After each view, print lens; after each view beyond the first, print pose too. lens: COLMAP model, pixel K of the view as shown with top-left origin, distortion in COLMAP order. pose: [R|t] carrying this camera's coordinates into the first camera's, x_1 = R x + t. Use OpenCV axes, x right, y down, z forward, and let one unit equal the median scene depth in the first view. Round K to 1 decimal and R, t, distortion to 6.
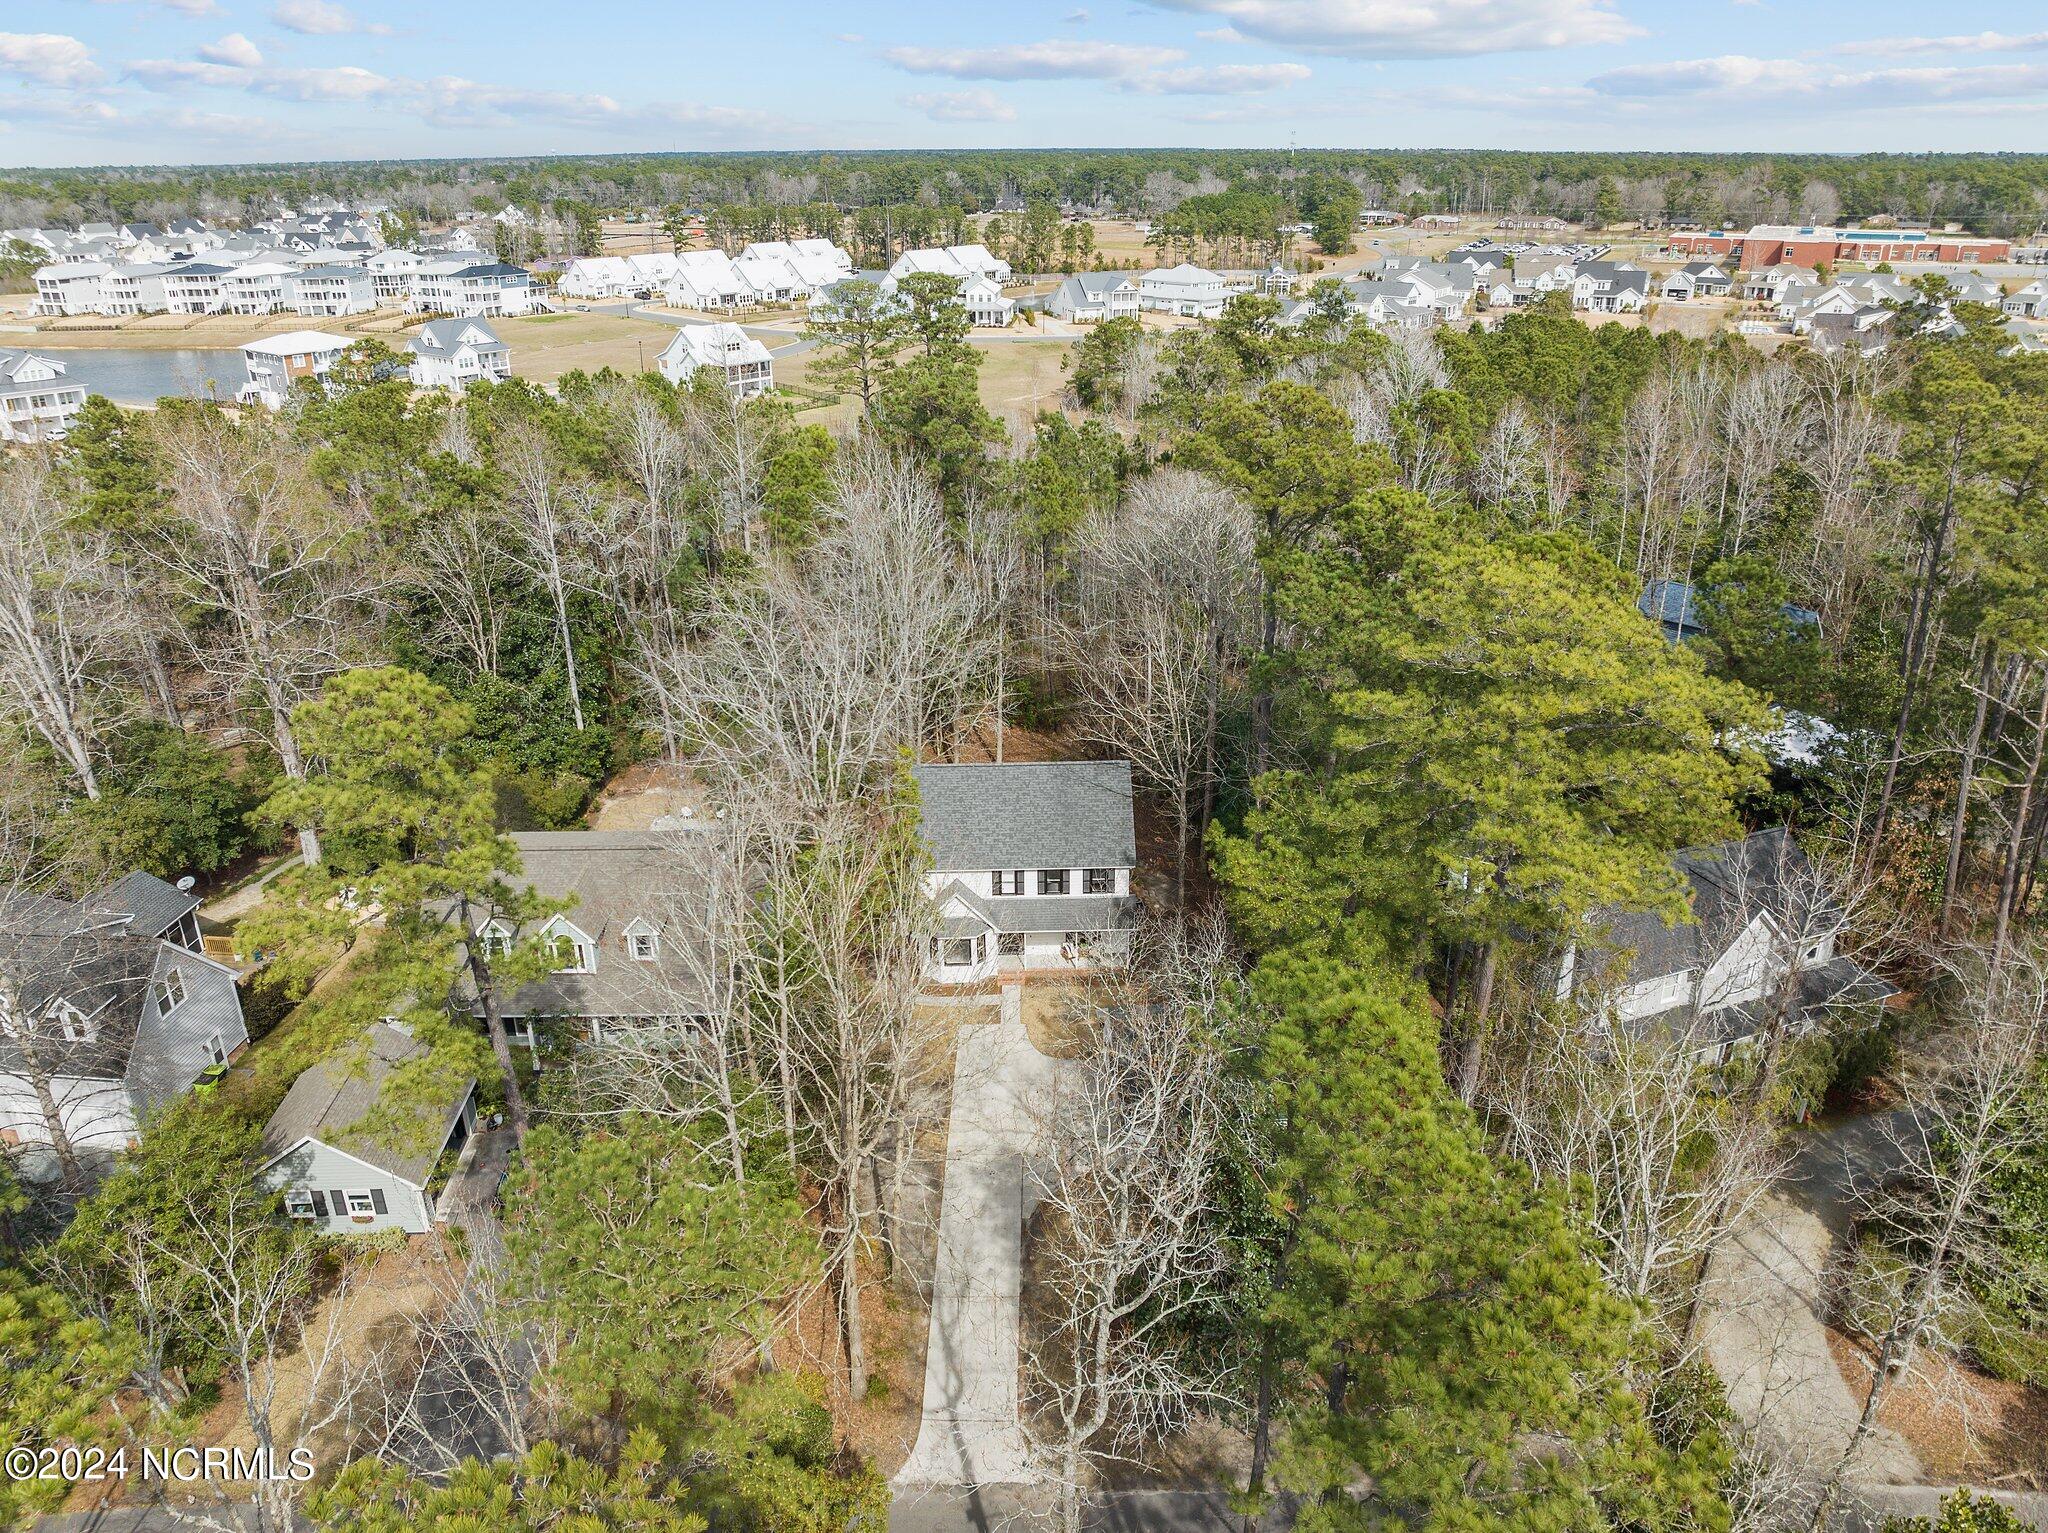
lens RADIAL K [[1447.4, 0, 1025.9], [0, 1447.4, 765.0], [0, 0, 1]] dist [-0.036716, 0.006164]
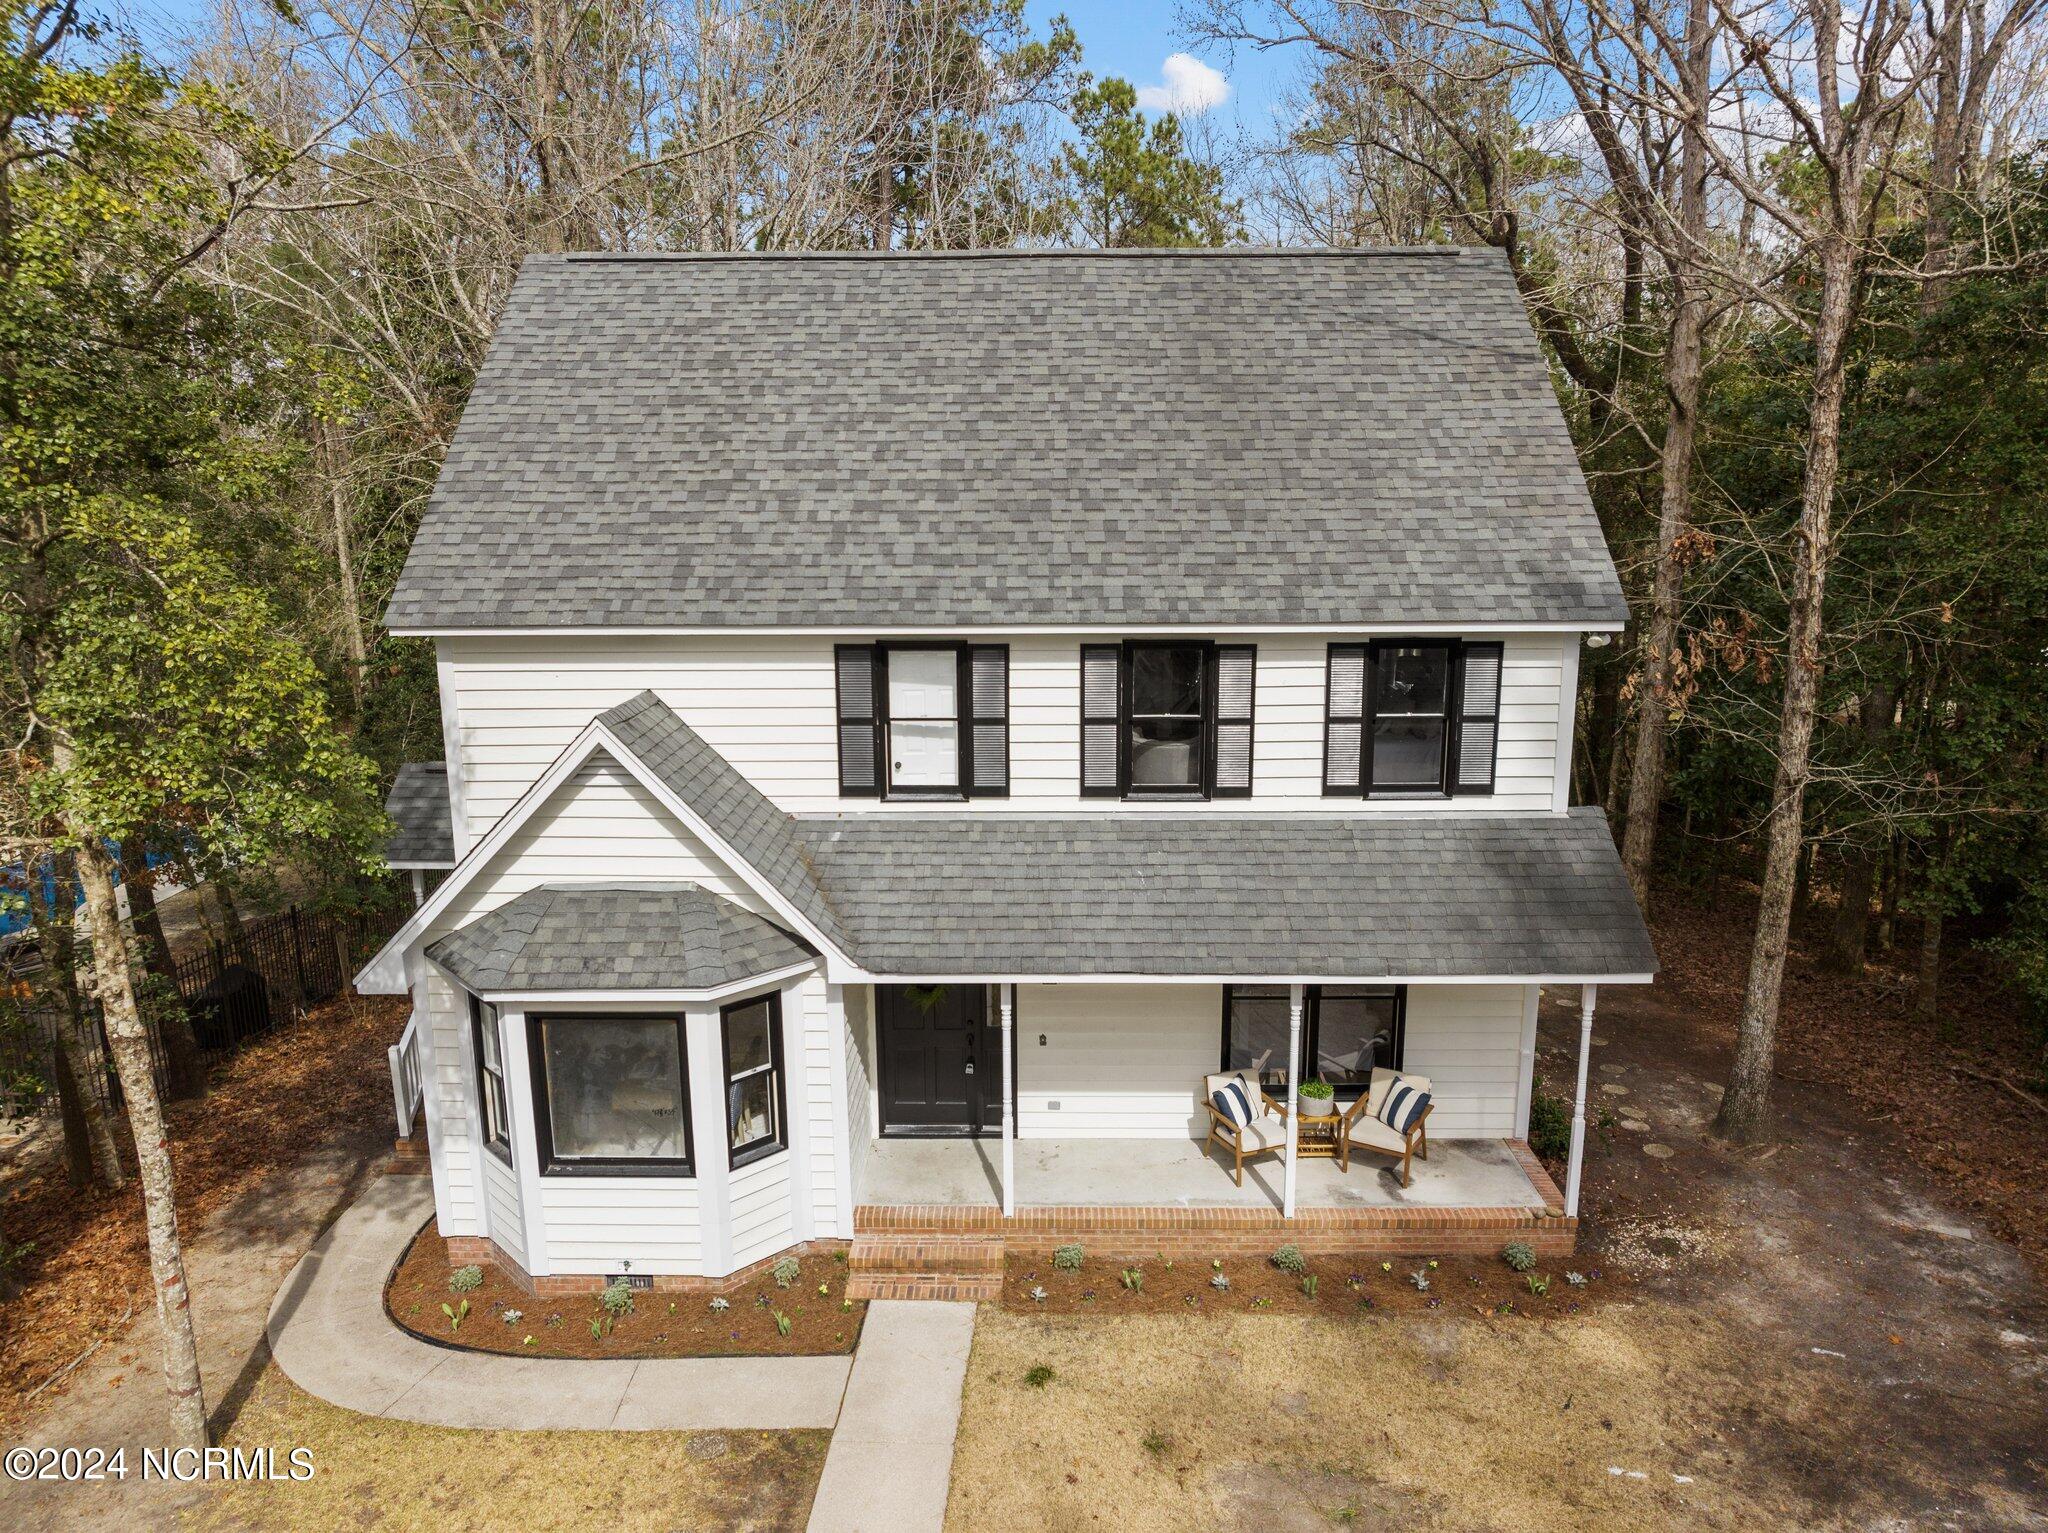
lens RADIAL K [[1421.5, 0, 1022.2], [0, 1421.5, 768.4], [0, 0, 1]] dist [-0.034632, -0.003808]
pose [[0.999008, 0.011478, -0.043025, 0.008441], [-0.019464, 0.981574, -0.190090, 0.121095], [0.040051, 0.190739, 0.980823, 0.819020]]
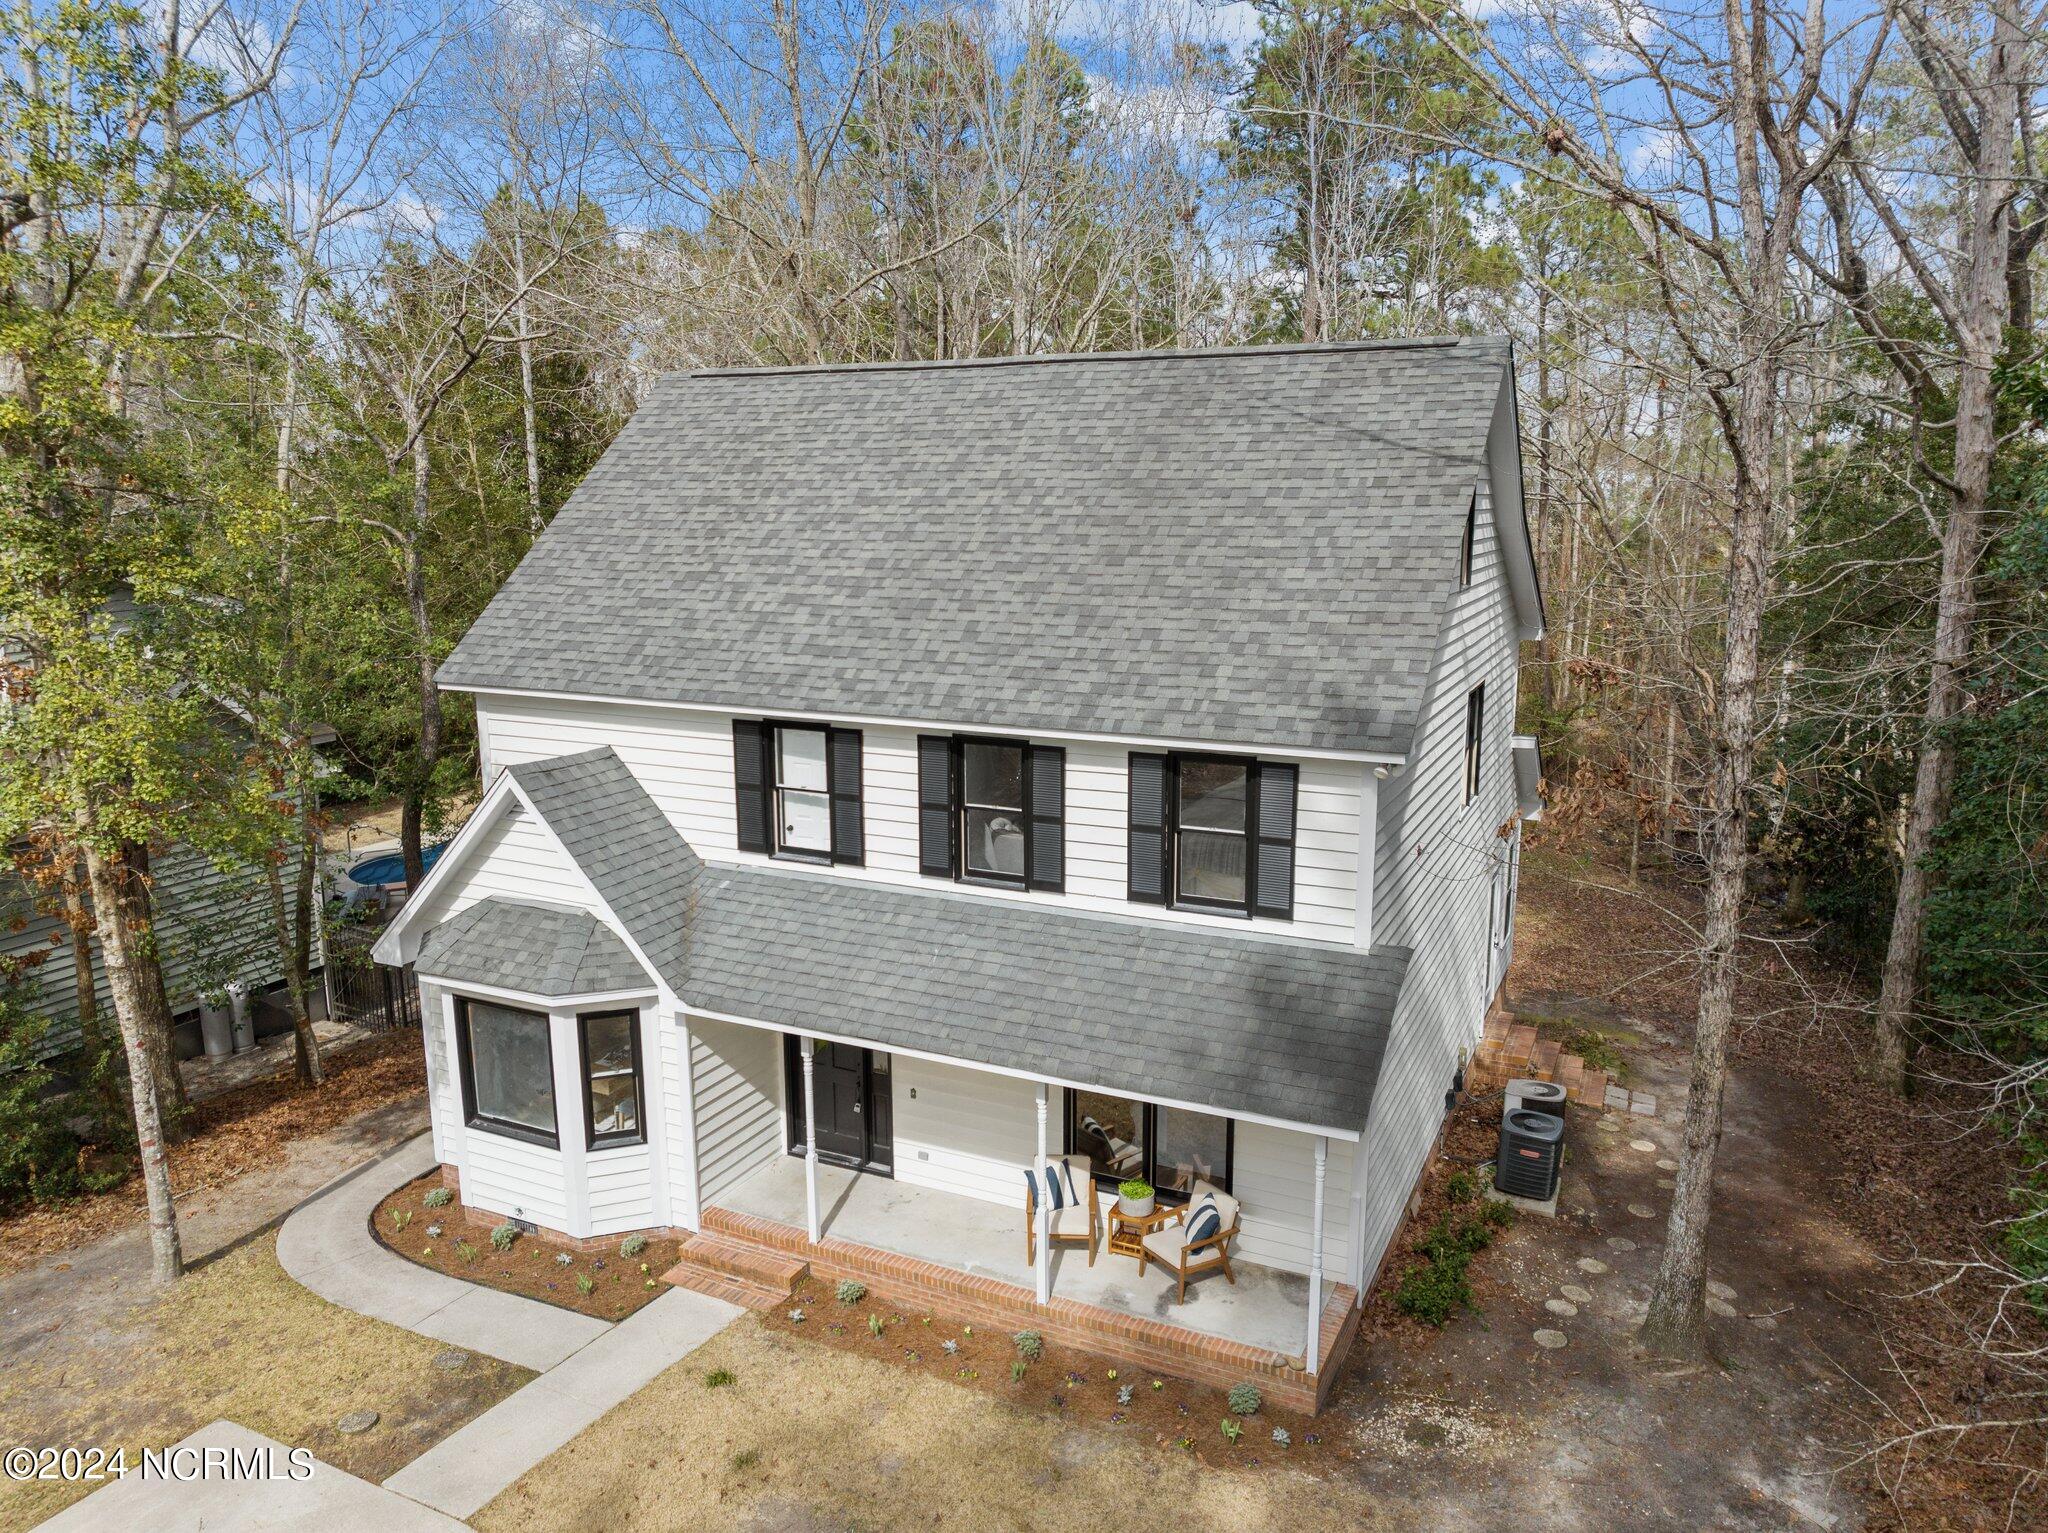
lens RADIAL K [[1427.8, 0, 1027.0], [0, 1427.8, 766.5], [0, 0, 1]] dist [-0.033688, -0.005489]
pose [[0.891229, 0.092697, -0.443981, 0.108658], [-0.184476, 0.968349, -0.168131, 0.105947], [0.414343, 0.231747, 0.880121, 0.826656]]
